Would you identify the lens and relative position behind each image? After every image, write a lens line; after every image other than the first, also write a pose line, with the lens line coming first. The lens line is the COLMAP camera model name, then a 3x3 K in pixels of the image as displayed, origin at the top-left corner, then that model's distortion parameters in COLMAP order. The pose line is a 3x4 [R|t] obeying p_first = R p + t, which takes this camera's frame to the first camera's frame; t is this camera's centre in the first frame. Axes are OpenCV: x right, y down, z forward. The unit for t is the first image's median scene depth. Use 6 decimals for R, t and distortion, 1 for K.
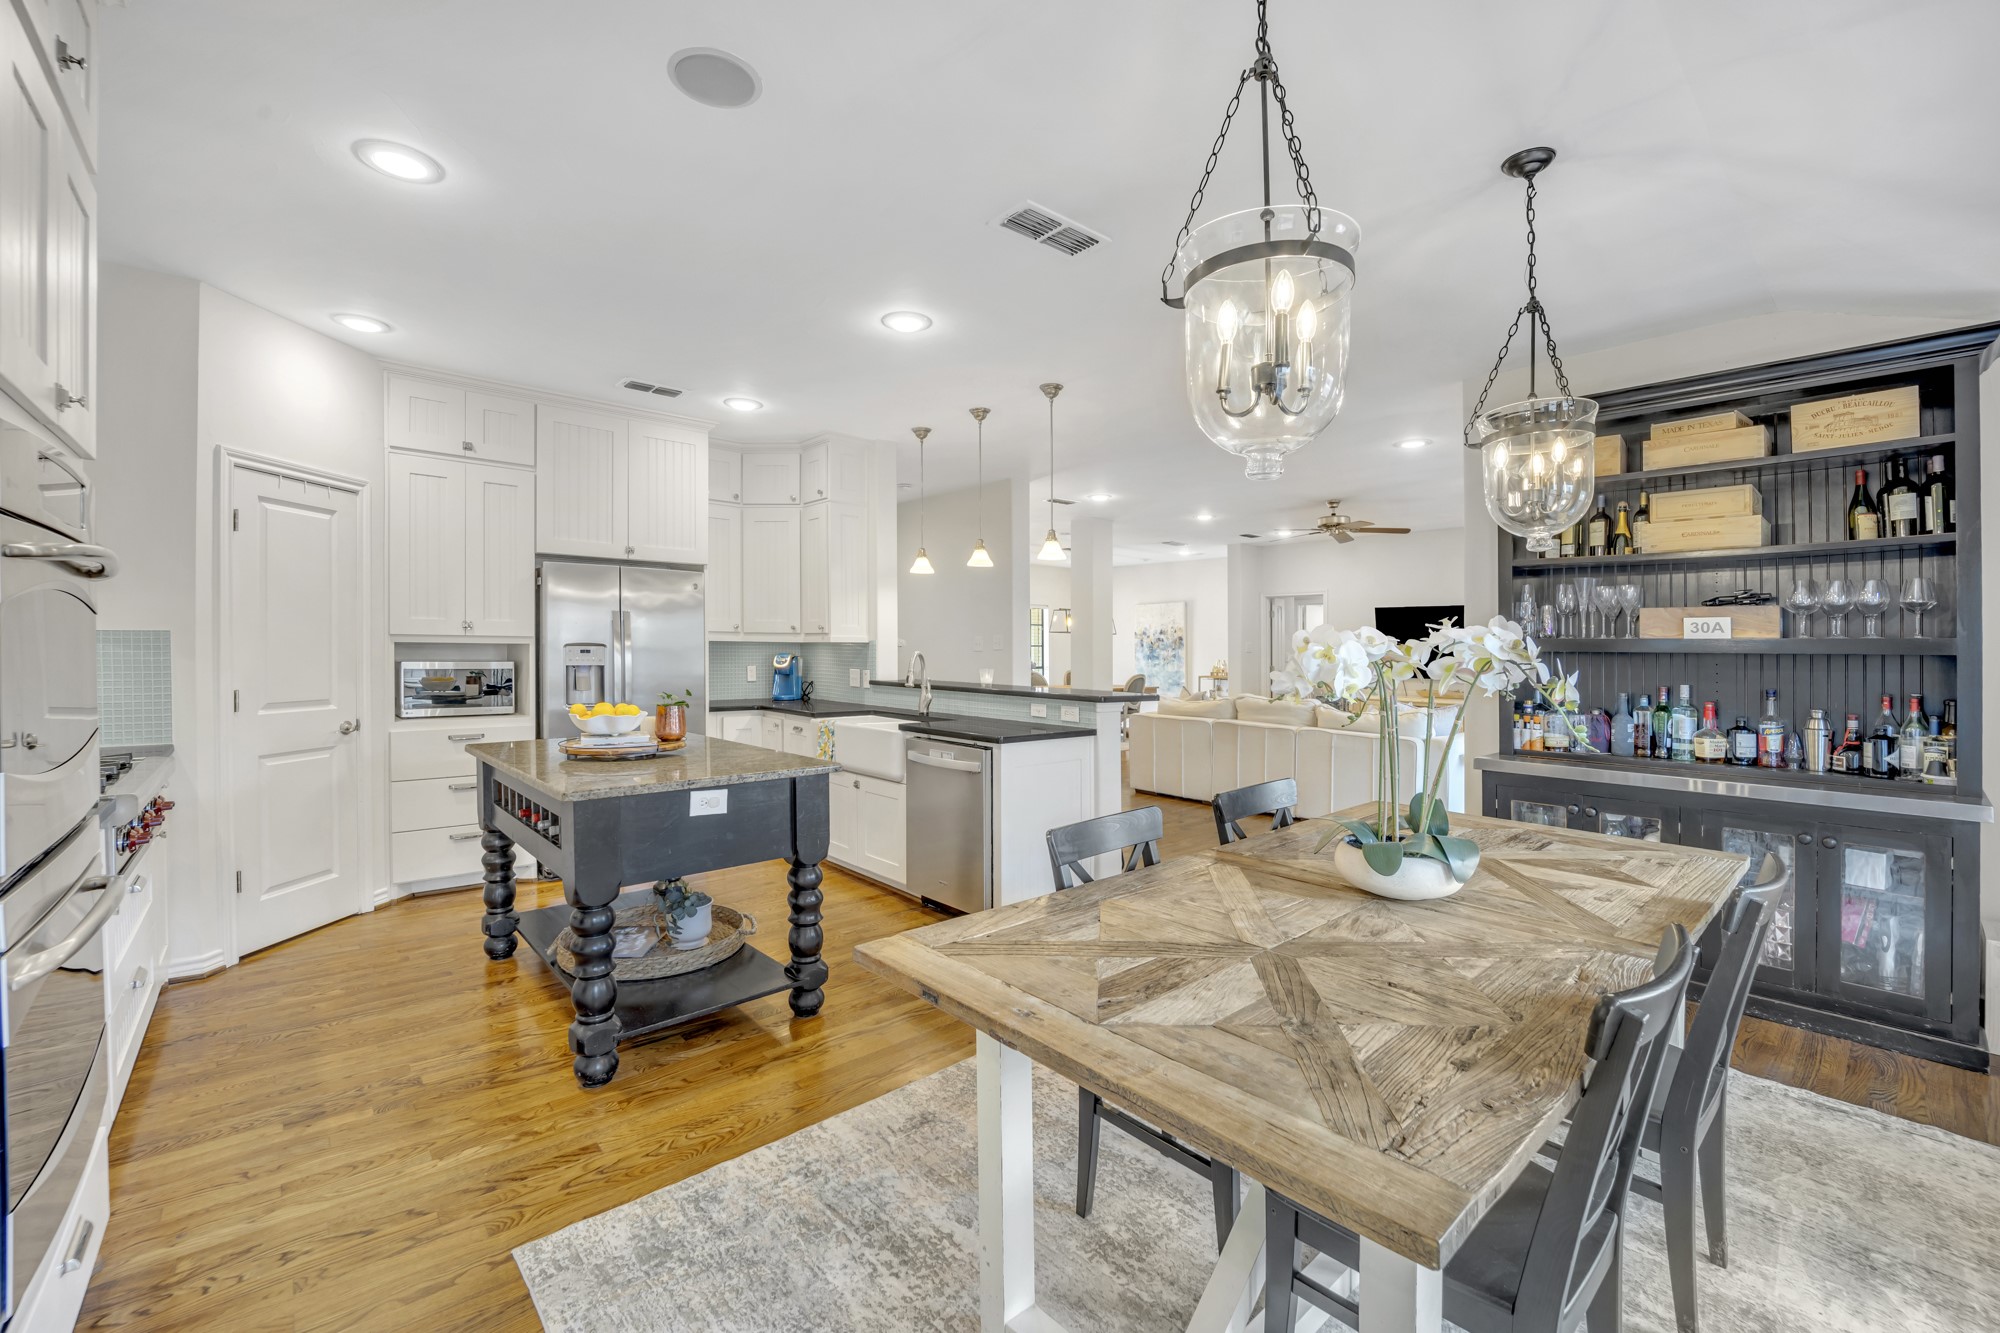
lens RADIAL K [[792.7, 0, 995.1], [0, 792.7, 643.7], [0, 0, 1]] dist [-0.000164, -0.000027]
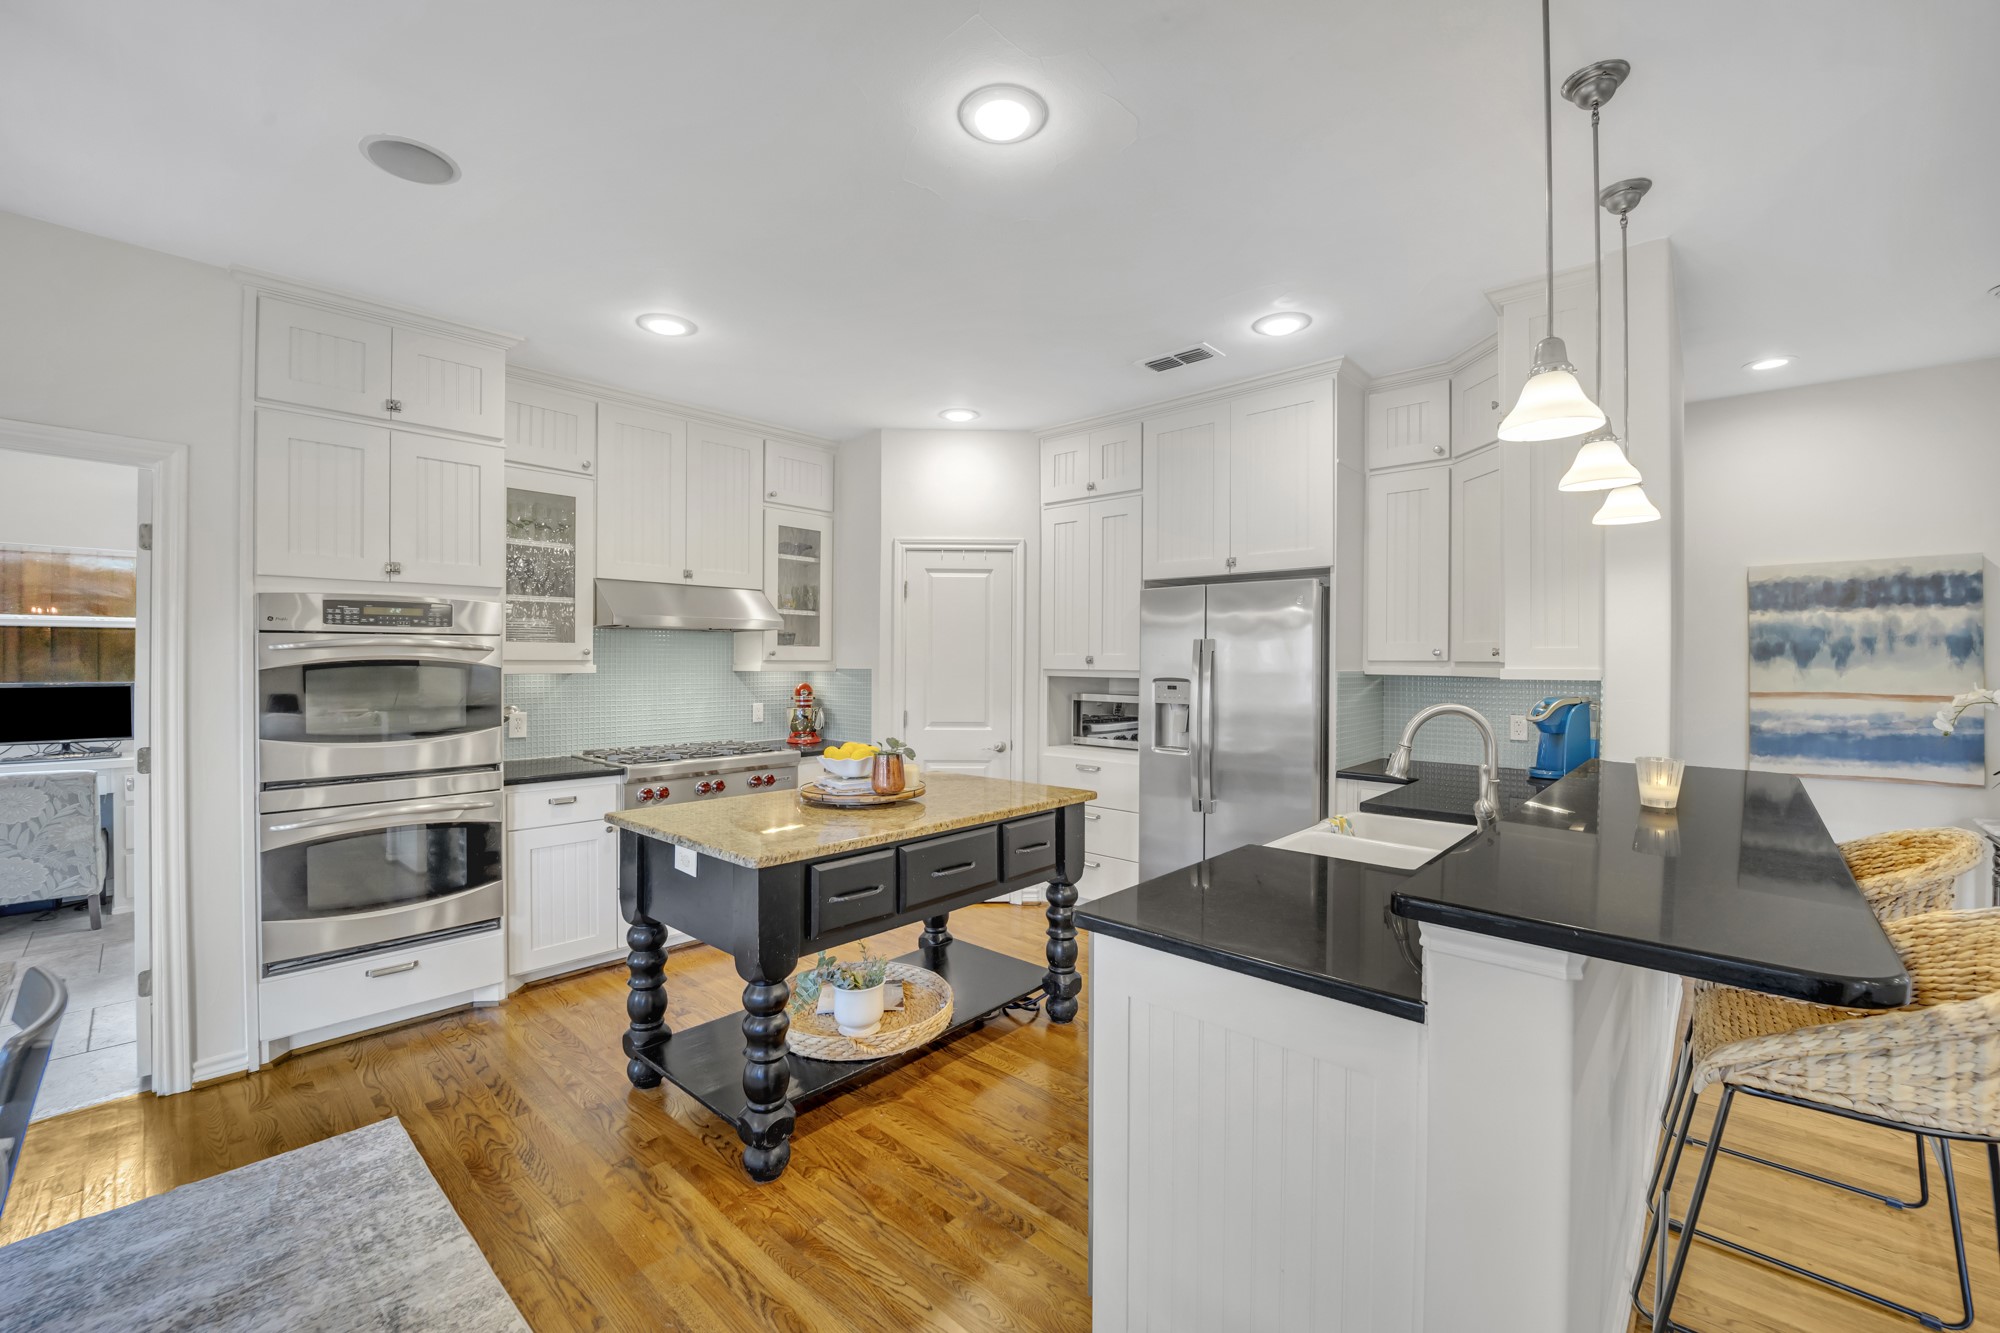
lens RADIAL K [[830.8, 0, 1000.0], [0, 830.8, 666.5], [0, 0, 1]] dist [-0.000797, -0.000070]
pose [[0.109116, 0.001378, -0.994028, 0.419548], [0.002158, 0.999996, 0.001623, -0.017707], [0.994027, -0.002322, 0.109113, 0.813644]]
